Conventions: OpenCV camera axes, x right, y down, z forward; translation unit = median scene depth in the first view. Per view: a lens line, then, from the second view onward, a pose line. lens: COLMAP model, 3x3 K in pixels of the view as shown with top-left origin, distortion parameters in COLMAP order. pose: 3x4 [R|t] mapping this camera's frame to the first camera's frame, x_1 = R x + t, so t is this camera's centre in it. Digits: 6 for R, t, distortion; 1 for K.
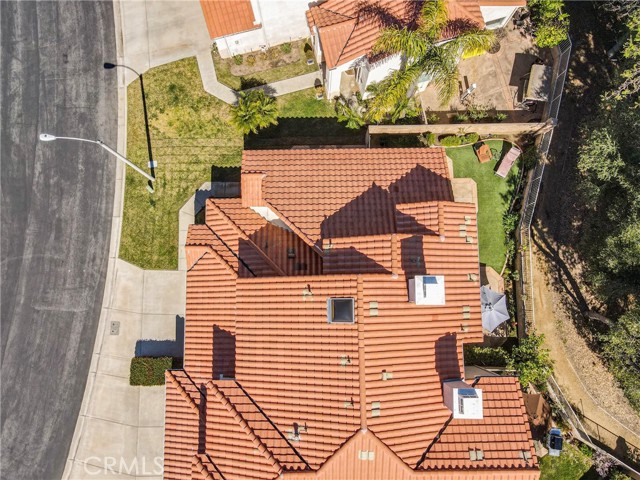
lens RADIAL K [[470.6, 0, 314.8], [0, 470.6, 238.9], [0, 0, 1]] dist [0.011714, 0.008876]
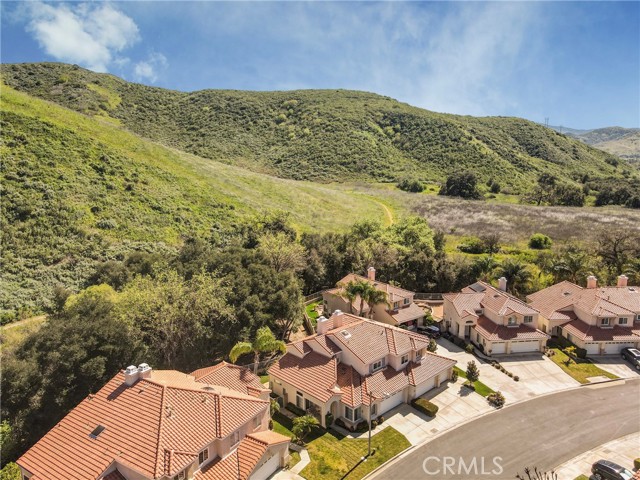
lens RADIAL K [[470.6, 0, 314.8], [0, 470.6, 238.9], [0, 0, 1]] dist [0.011714, 0.008876]
pose [[-0.675115, -0.138973, 0.724504, -1.408233], [0.732699, -0.012021, 0.680446, -1.499770], [-0.085855, 0.990223, 0.109941, 0.050509]]
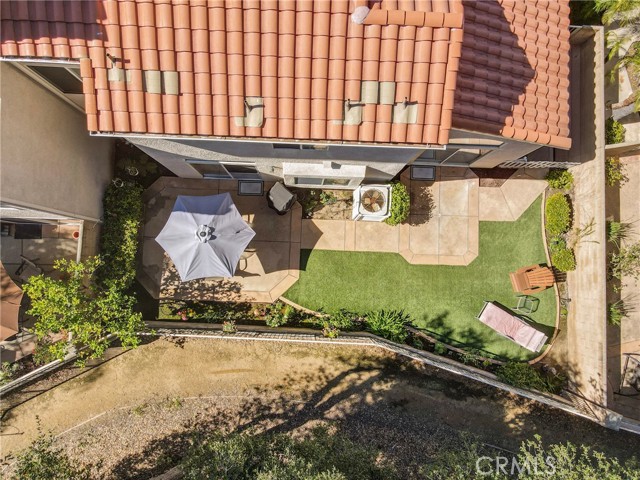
lens RADIAL K [[470.6, 0, 314.8], [0, 470.6, 238.9], [0, 0, 1]] dist [0.011714, 0.008876]
pose [[-0.046358, 0.996357, -0.071583, 0.361032], [-0.993472, -0.038509, 0.107381, -0.009564], [0.104233, 0.076094, 0.991638, 0.496698]]
